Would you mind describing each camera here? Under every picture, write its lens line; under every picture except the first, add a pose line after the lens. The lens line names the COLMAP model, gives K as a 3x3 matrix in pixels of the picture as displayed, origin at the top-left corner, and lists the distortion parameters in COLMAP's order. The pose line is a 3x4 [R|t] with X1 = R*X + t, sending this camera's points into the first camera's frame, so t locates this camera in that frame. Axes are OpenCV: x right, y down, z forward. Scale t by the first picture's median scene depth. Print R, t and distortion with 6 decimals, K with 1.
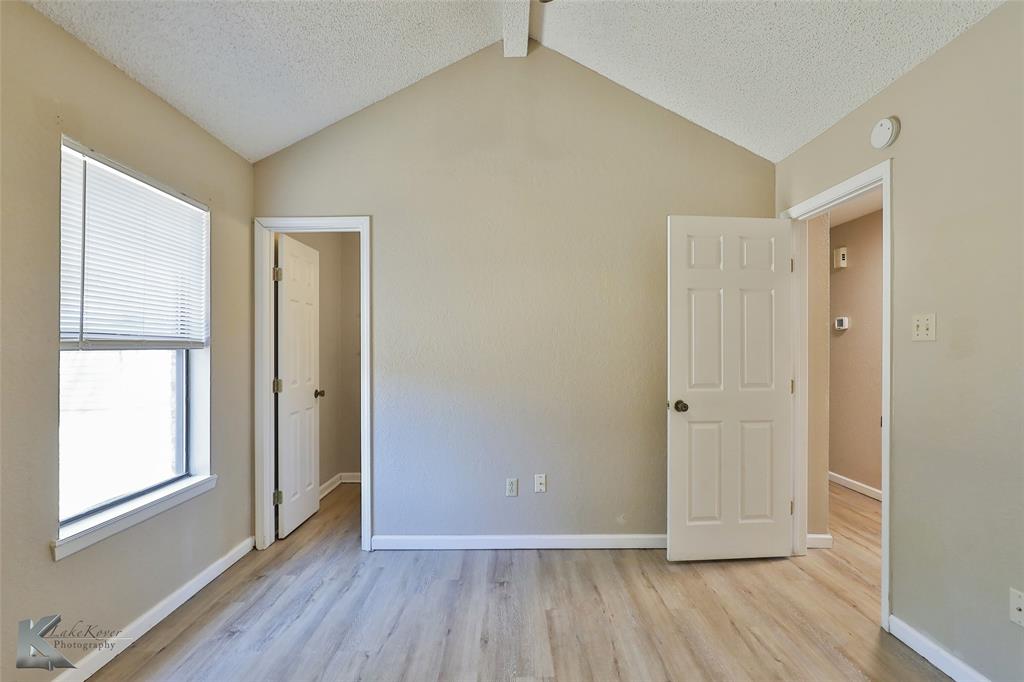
lens RADIAL K [[499.3, 0, 496.5], [0, 499.3, 344.3], [0, 0, 1]] dist [-0.005274, 0.001165]
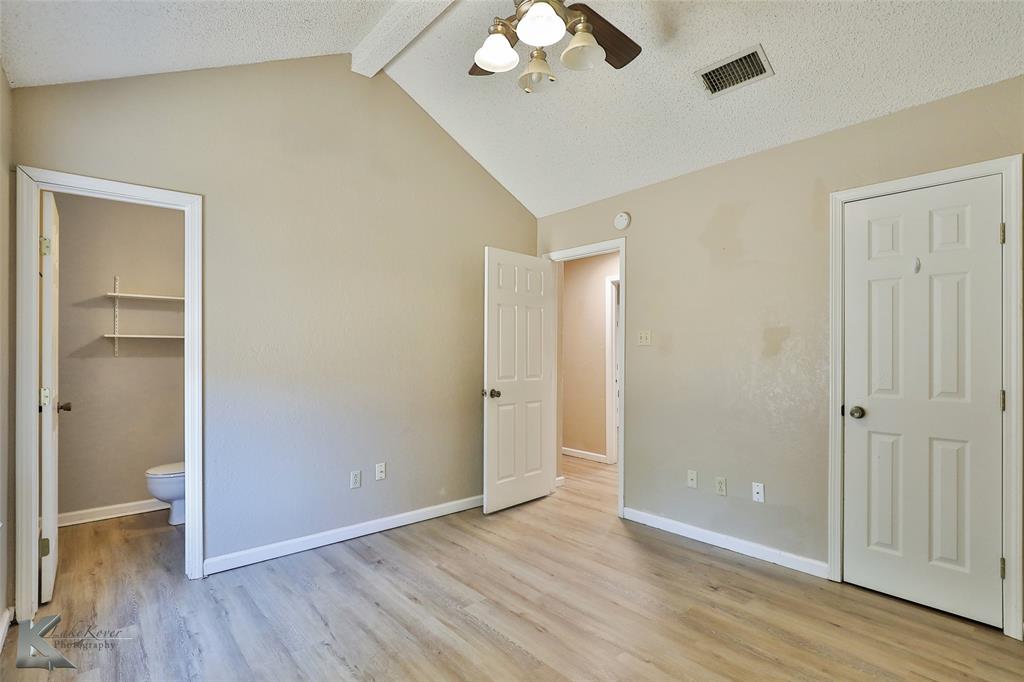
lens RADIAL K [[504.6, 0, 512.1], [0, 504.6, 348.1], [0, 0, 1]] dist [0.000583, 0.001188]
pose [[0.753111, 0.008185, 0.657842, -0.458239], [-0.009546, 0.999953, -0.001513, 0.006341], [-0.657824, -0.005140, 0.753154, -0.026366]]
